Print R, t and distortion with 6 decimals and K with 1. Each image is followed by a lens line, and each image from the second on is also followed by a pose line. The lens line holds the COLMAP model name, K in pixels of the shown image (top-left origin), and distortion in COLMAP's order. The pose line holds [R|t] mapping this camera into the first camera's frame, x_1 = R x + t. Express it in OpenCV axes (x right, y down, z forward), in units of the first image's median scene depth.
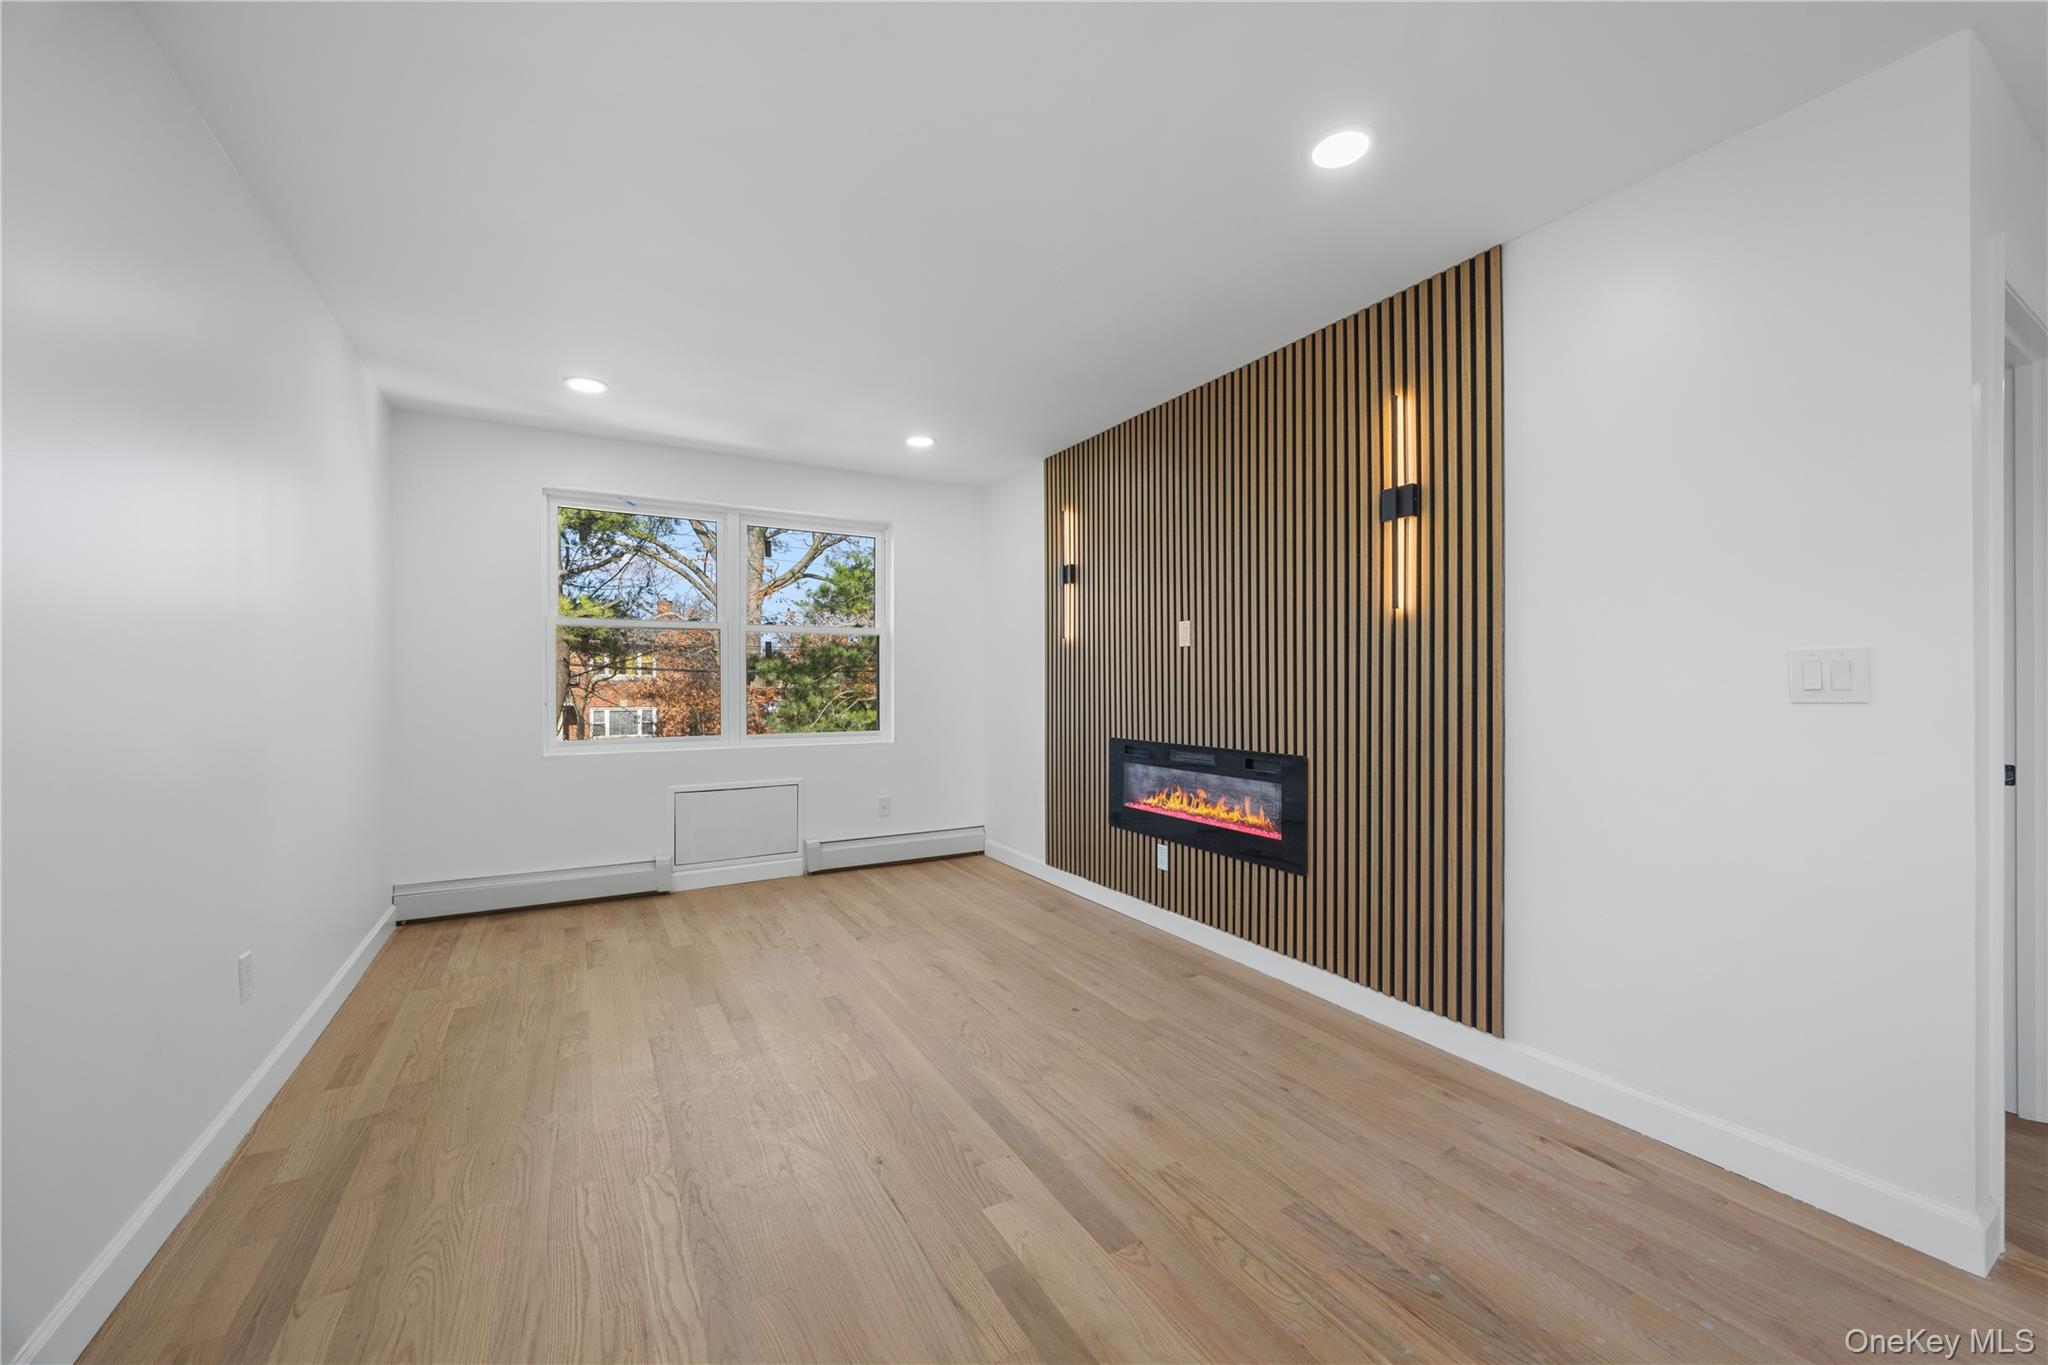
lens RADIAL K [[791.3, 0, 1027.5], [0, 791.3, 681.4], [0, 0, 1]] dist [-0.002018, 0.000065]
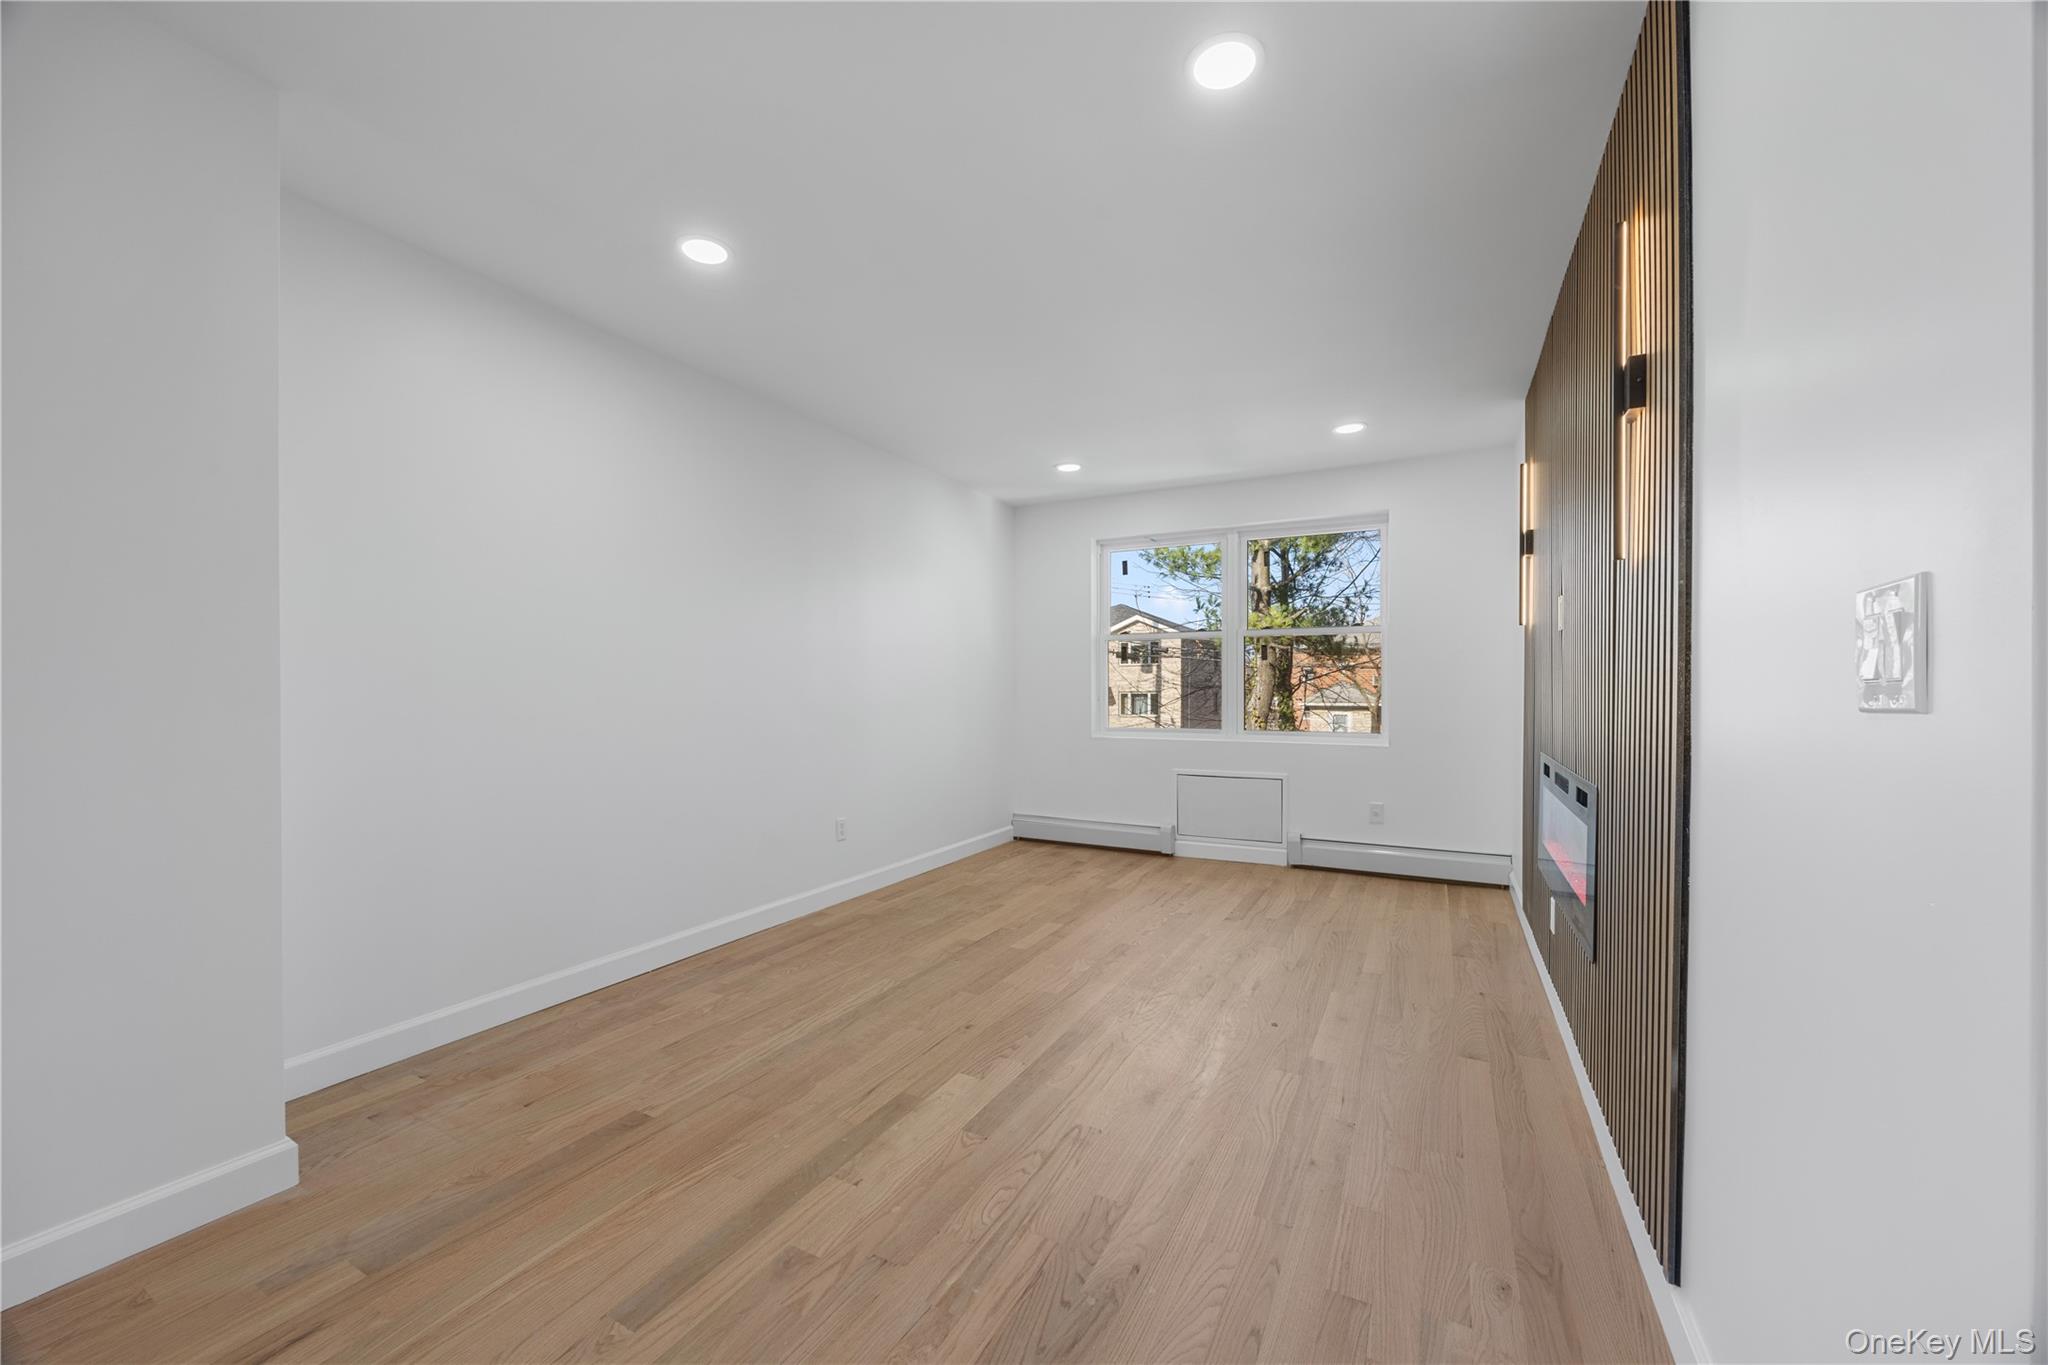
lens RADIAL K [[791.3, 0, 1009.7], [0, 791.3, 696.2], [0, 0, 1]] dist [-0.002018, 0.000065]
pose [[0.521535, 0.009950, -0.853172, 0.581240], [0.002668, 0.999908, 0.013293, 0.005358], [0.853226, -0.009209, 0.521461, 0.194731]]
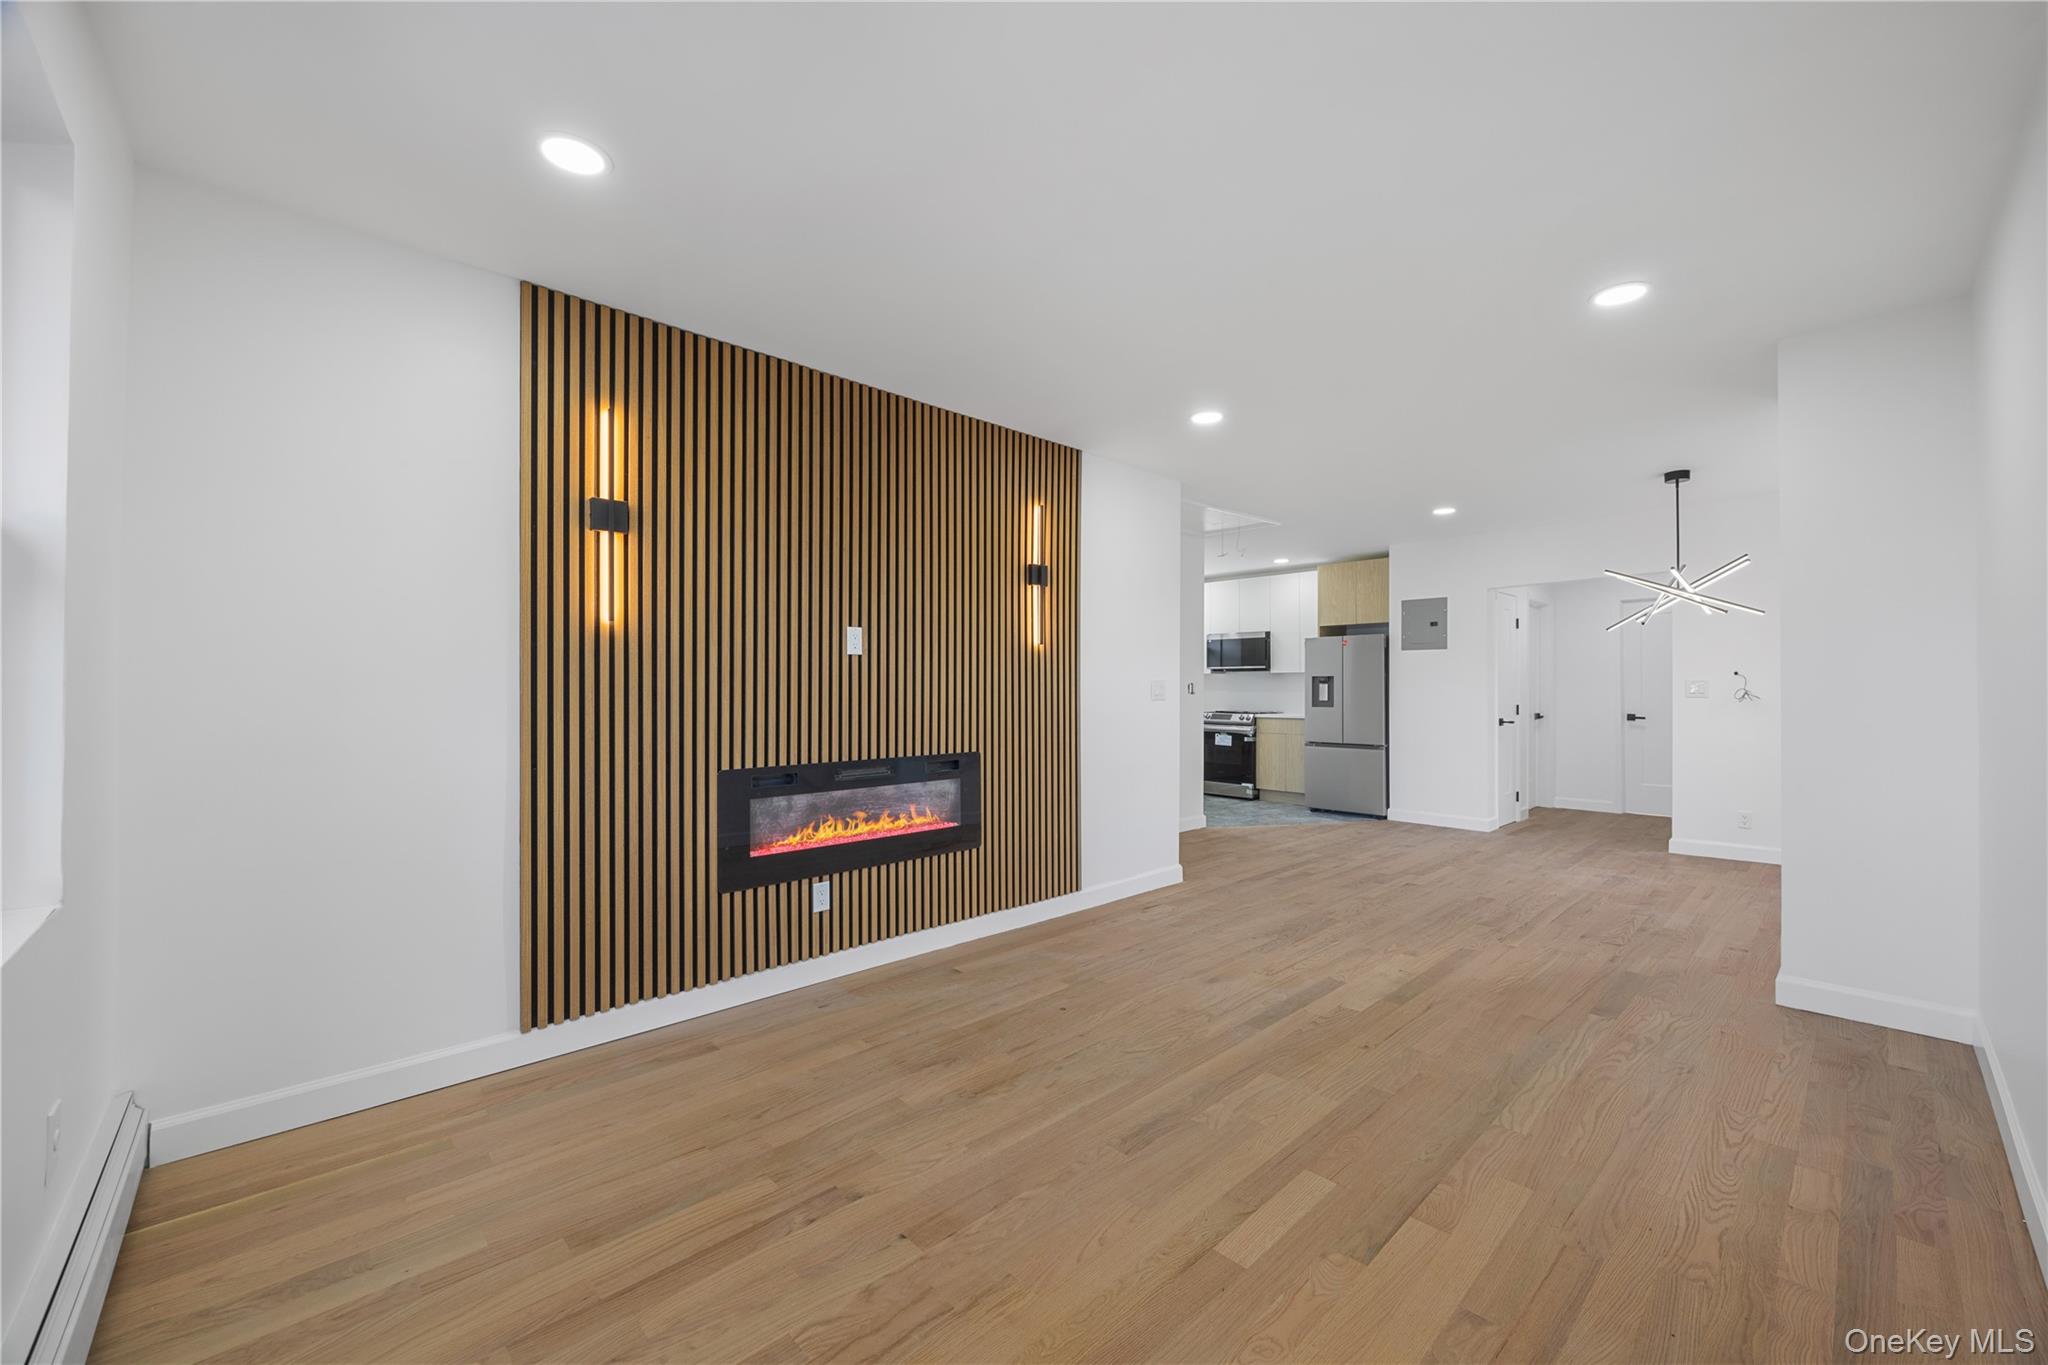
lens RADIAL K [[791.3, 0, 1027.4], [0, 791.3, 682.3], [0, 0, 1]] dist [-0.002018, 0.000065]
pose [[-0.235719, 0.009692, 0.971773, -0.780057], [-0.002077, 0.999943, -0.010477, -0.002662], [-0.971819, -0.004488, -0.235685, 1.069077]]
